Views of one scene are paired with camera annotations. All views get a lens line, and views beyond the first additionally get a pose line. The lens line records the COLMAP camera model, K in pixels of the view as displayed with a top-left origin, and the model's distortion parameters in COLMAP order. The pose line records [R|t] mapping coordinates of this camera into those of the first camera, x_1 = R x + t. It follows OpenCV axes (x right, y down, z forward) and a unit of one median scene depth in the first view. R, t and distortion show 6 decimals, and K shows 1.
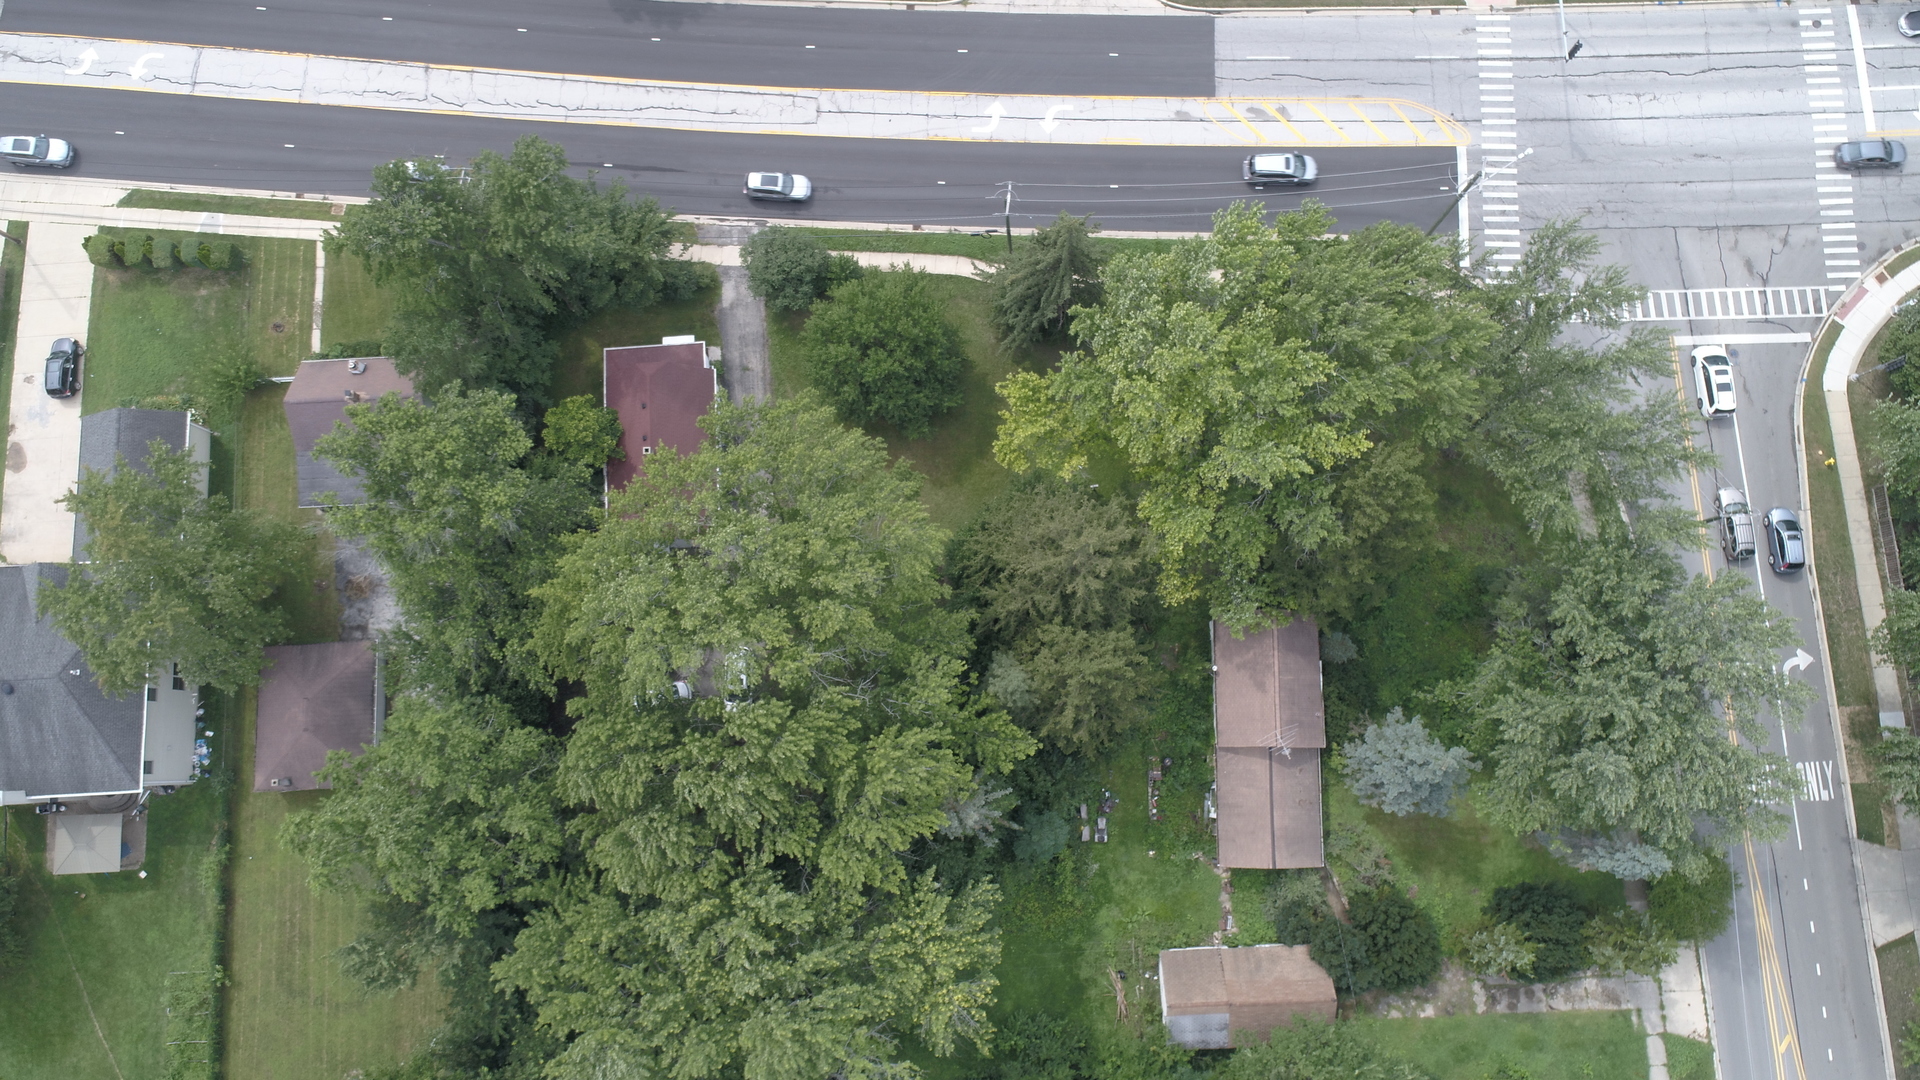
lens RADIAL K [[1297.5, 0, 934.5], [0, 1297.5, 531.9], [0, 0, 1]] dist [-0.004094, 0.003194]
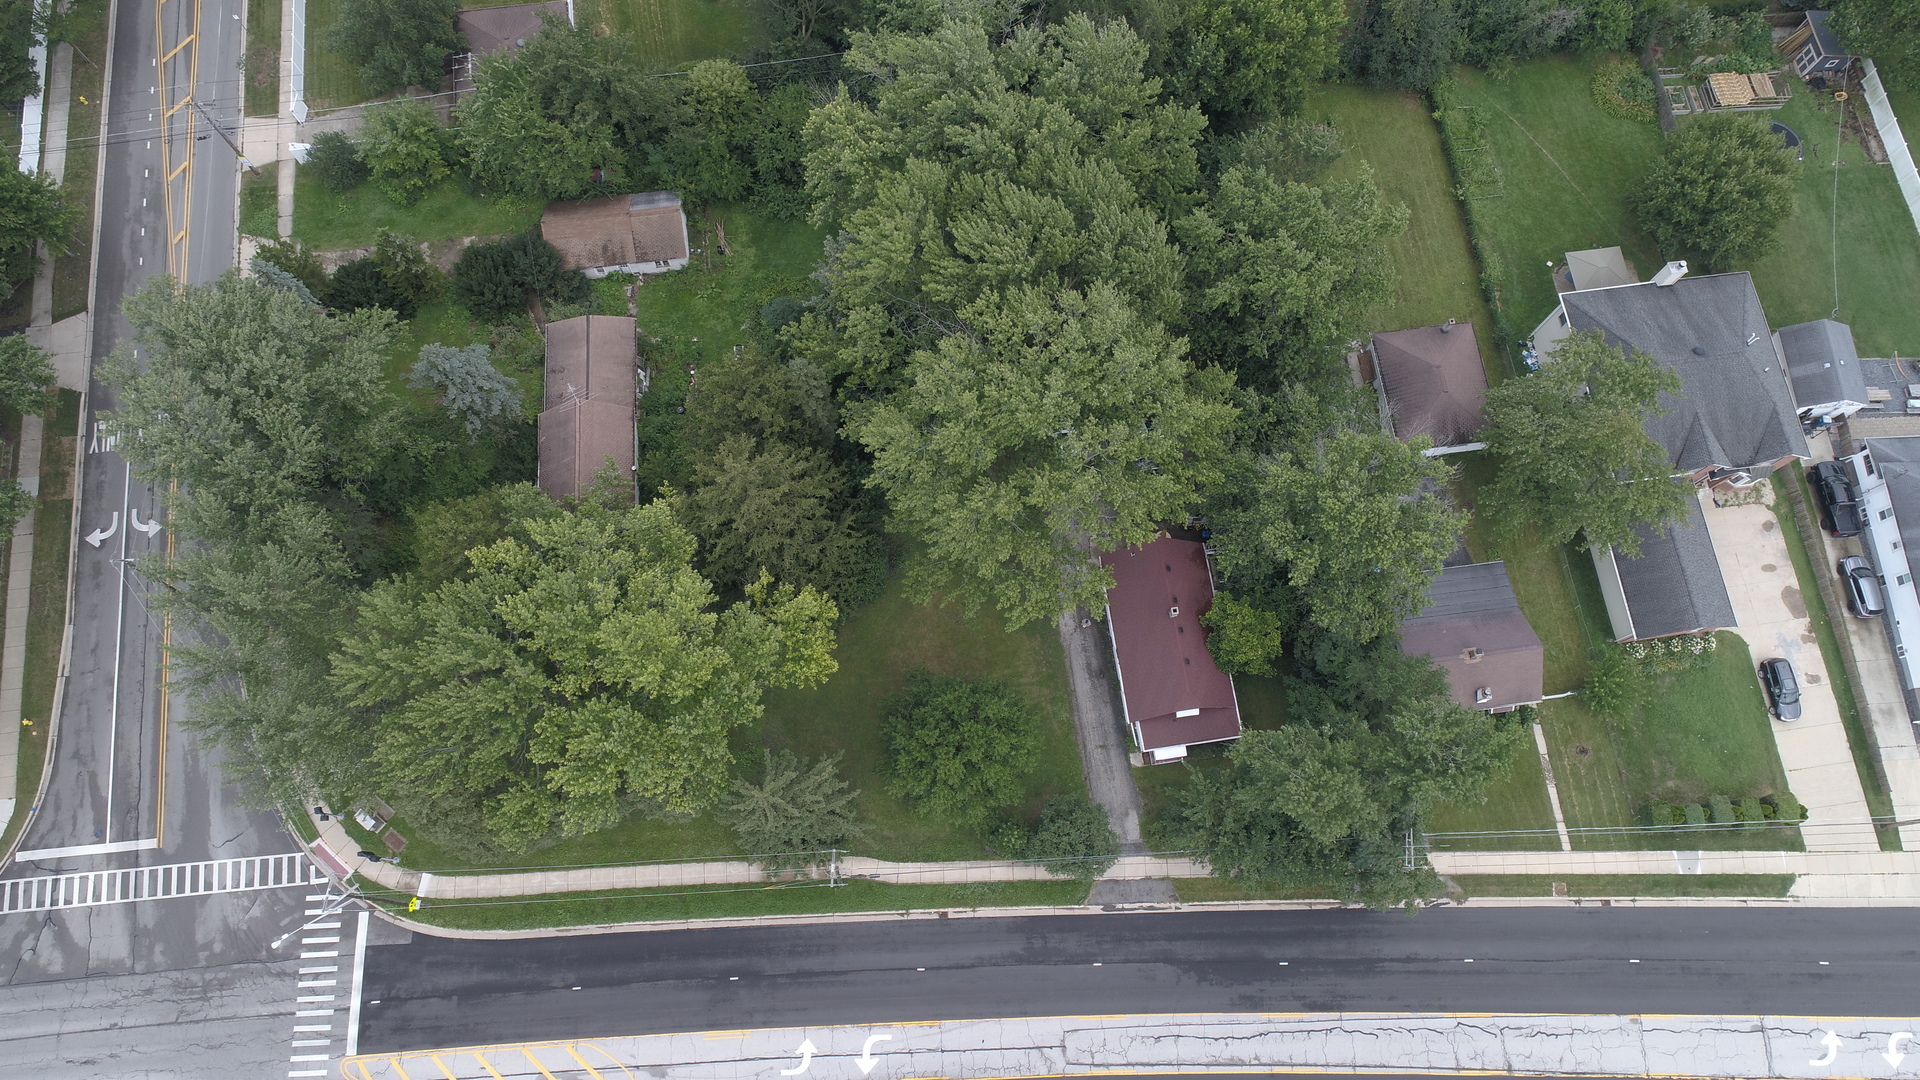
lens RADIAL K [[1297.5, 0, 983.3], [0, 1297.5, 543.2], [0, 0, 1]] dist [-0.004094, 0.003194]
pose [[-0.996046, 0.086975, -0.018105, -0.051015], [-0.086010, -0.893061, 0.441638, -0.430205], [0.022242, 0.441449, 0.897011, 0.038561]]
